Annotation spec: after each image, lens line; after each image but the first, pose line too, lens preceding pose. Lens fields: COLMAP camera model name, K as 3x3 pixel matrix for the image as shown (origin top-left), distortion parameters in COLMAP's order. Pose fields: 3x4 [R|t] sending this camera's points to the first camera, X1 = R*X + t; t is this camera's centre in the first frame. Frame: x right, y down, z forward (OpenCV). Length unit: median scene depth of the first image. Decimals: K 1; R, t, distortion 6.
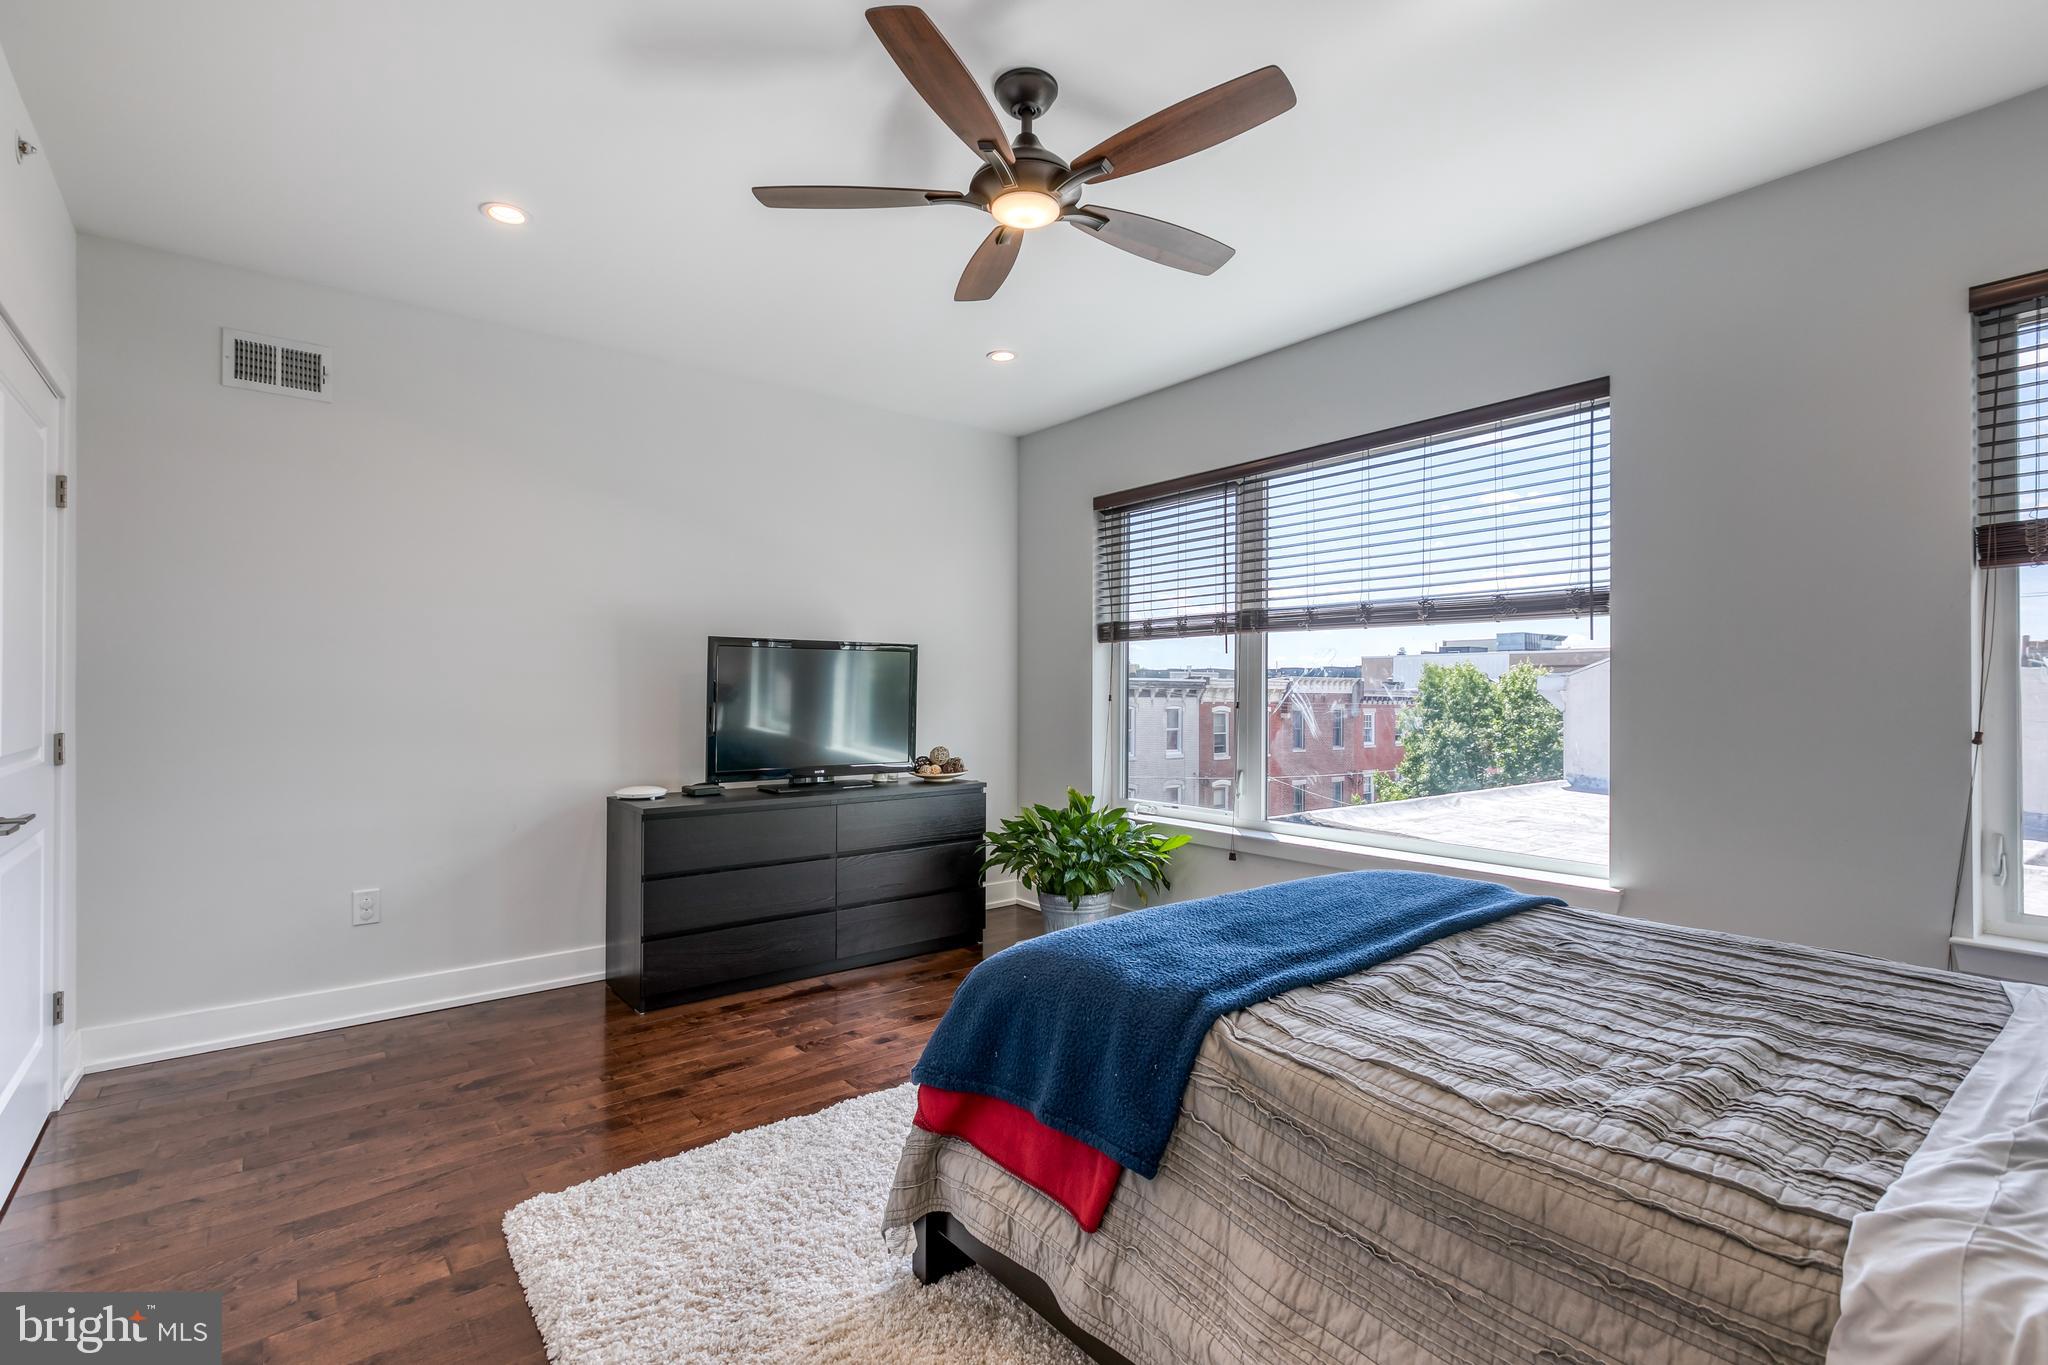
lens RADIAL K [[932.6, 0, 1022.6], [0, 932.6, 690.5], [0, 0, 1]] dist [-0.002409, -0.000214]
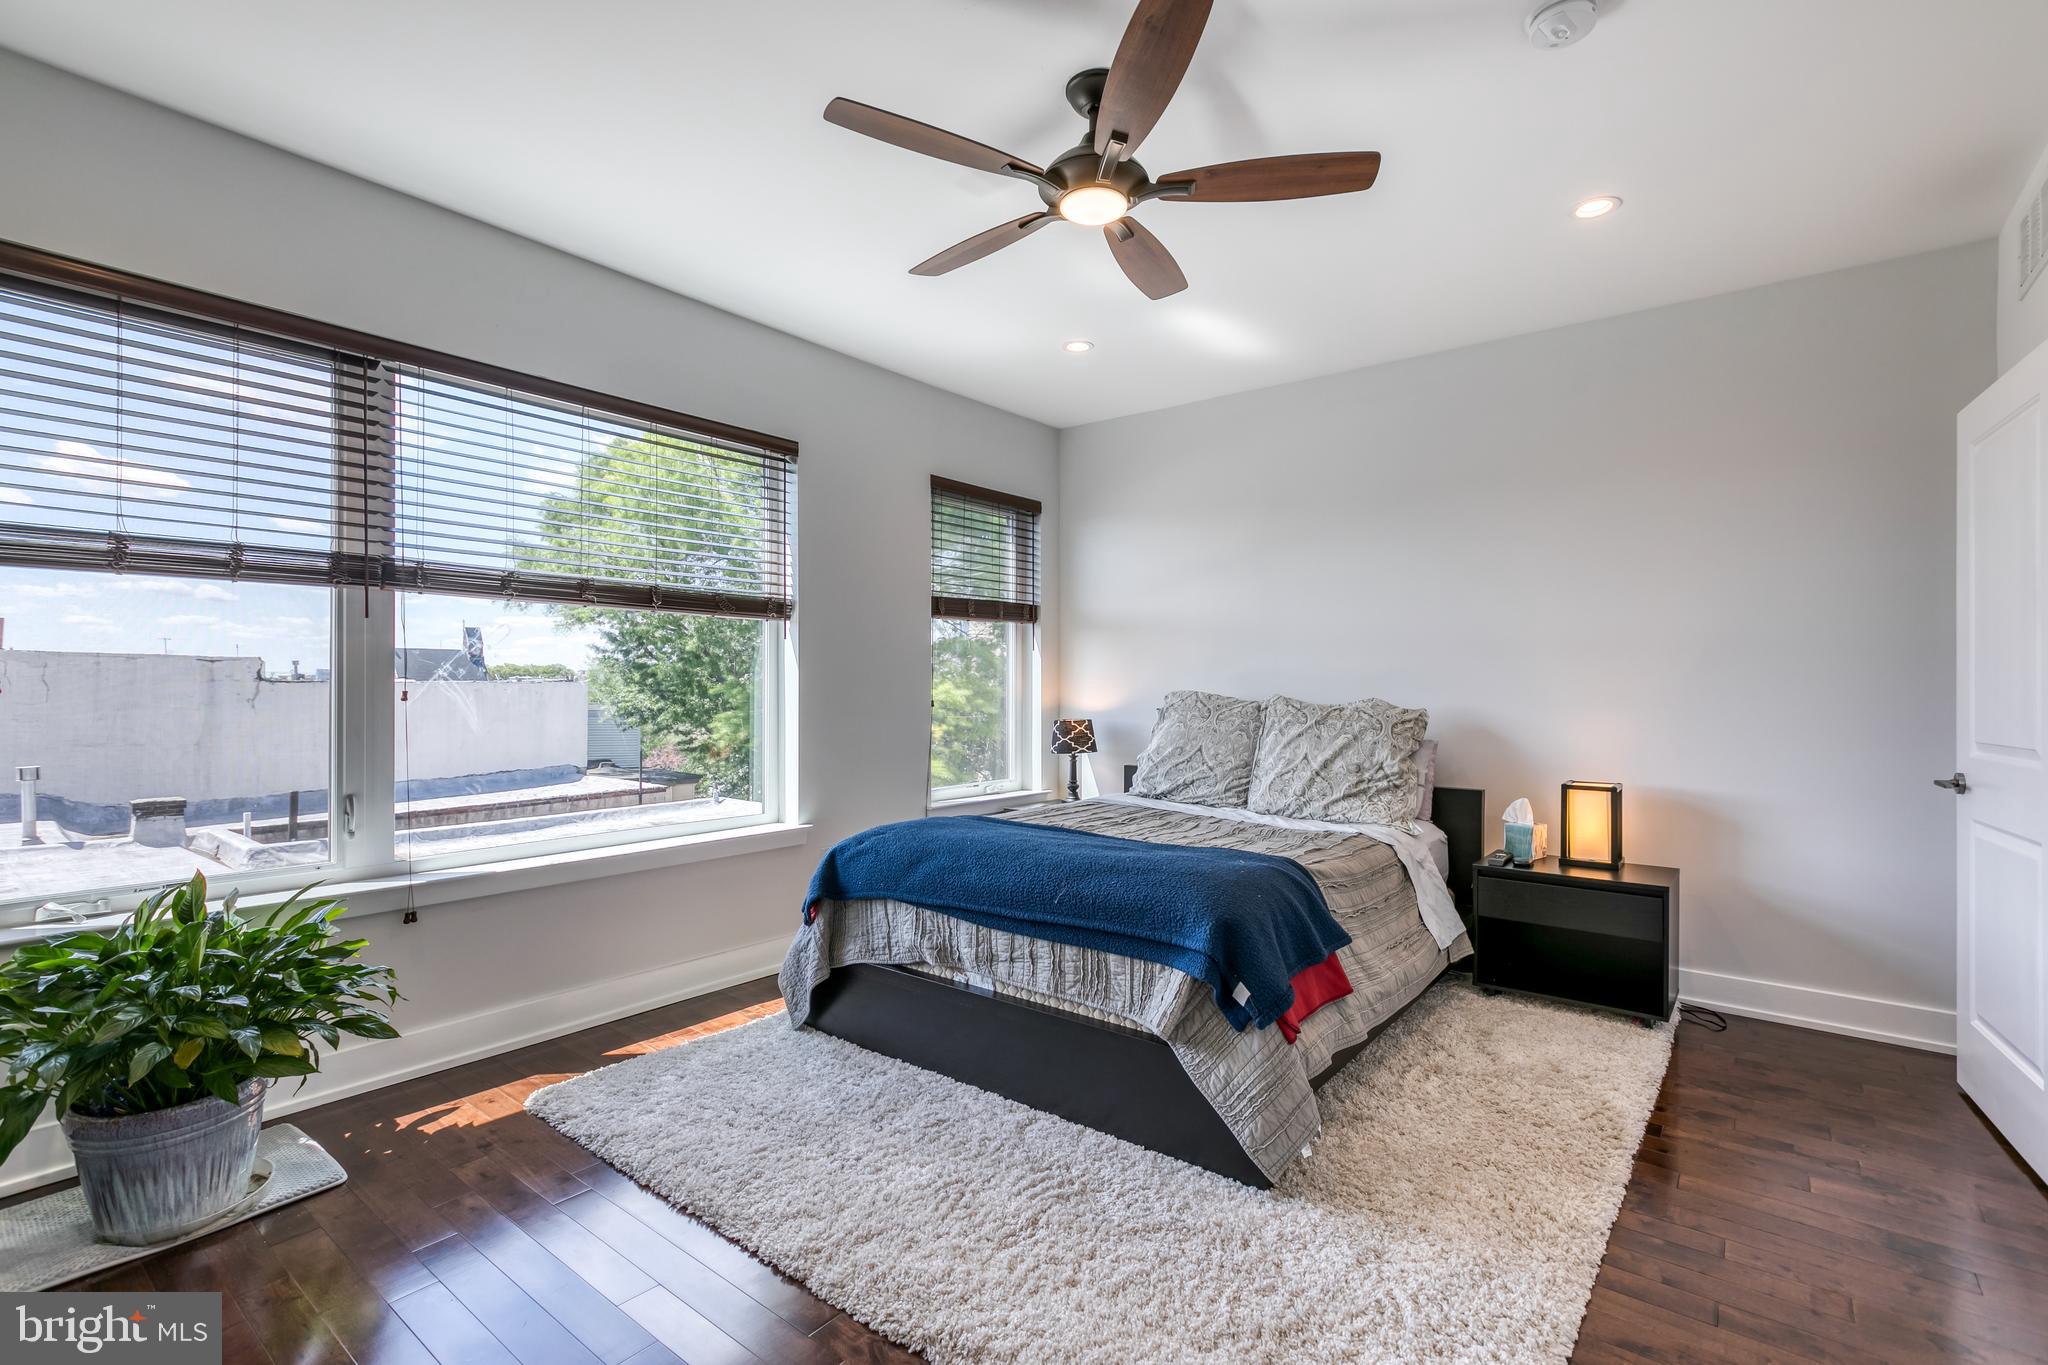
lens RADIAL K [[932.6, 0, 1022.9], [0, 932.6, 682.9], [0, 0, 1]] dist [-0.002409, -0.000214]
pose [[-0.212192, -0.003001, 0.977223, -0.528364], [-0.010224, 0.999947, 0.000850, 0.000779], [-0.977174, -0.009811, -0.212212, 0.696039]]
